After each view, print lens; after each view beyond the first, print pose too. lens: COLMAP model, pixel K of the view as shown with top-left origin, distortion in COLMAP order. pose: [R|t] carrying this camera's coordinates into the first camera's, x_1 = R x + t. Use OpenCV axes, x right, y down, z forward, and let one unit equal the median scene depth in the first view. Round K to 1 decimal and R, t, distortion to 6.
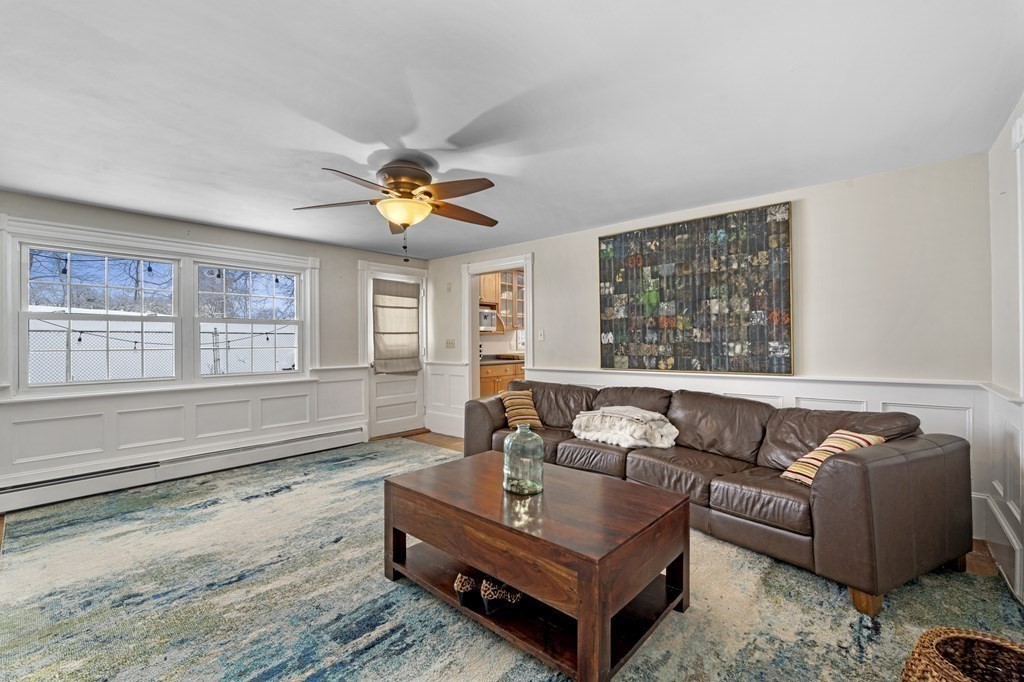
lens RADIAL K [[438.3, 0, 512.0], [0, 438.3, 341.0], [0, 0, 1]] dist [-0.000843, -0.000173]
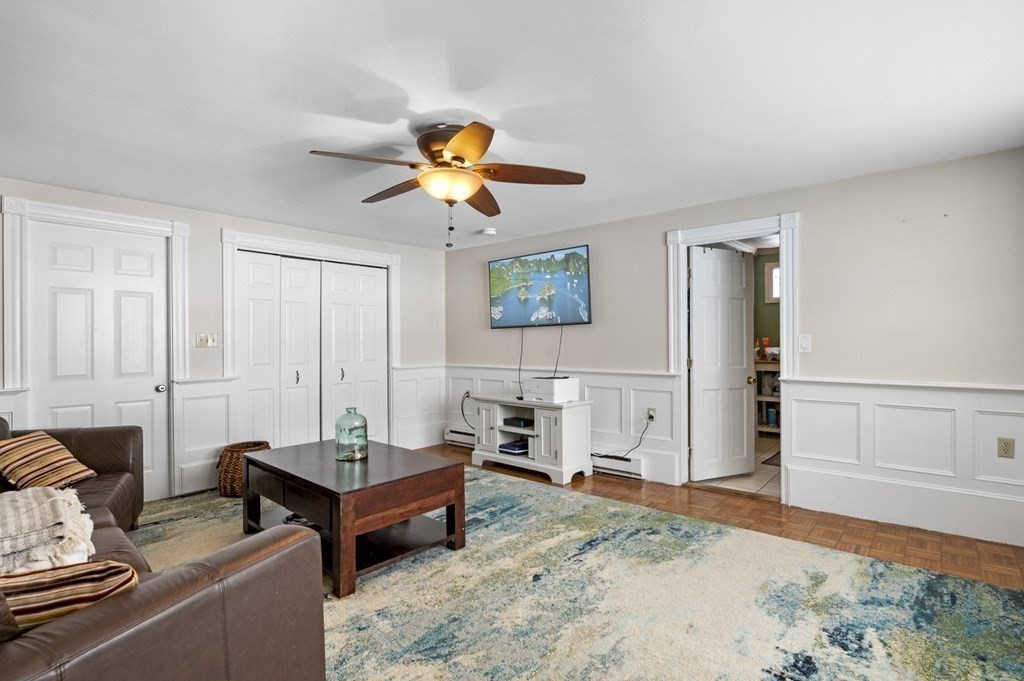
lens RADIAL K [[508.1, 0, 512.0], [0, 508.1, 340.5], [0, 0, 1]] dist [-0.000341, 0.000034]
pose [[-0.999787, 0.017306, 0.011238, -0.388742], [0.017281, 0.999848, -0.002316, 0.003227], [-0.011276, -0.002122, -0.999934, 2.070510]]
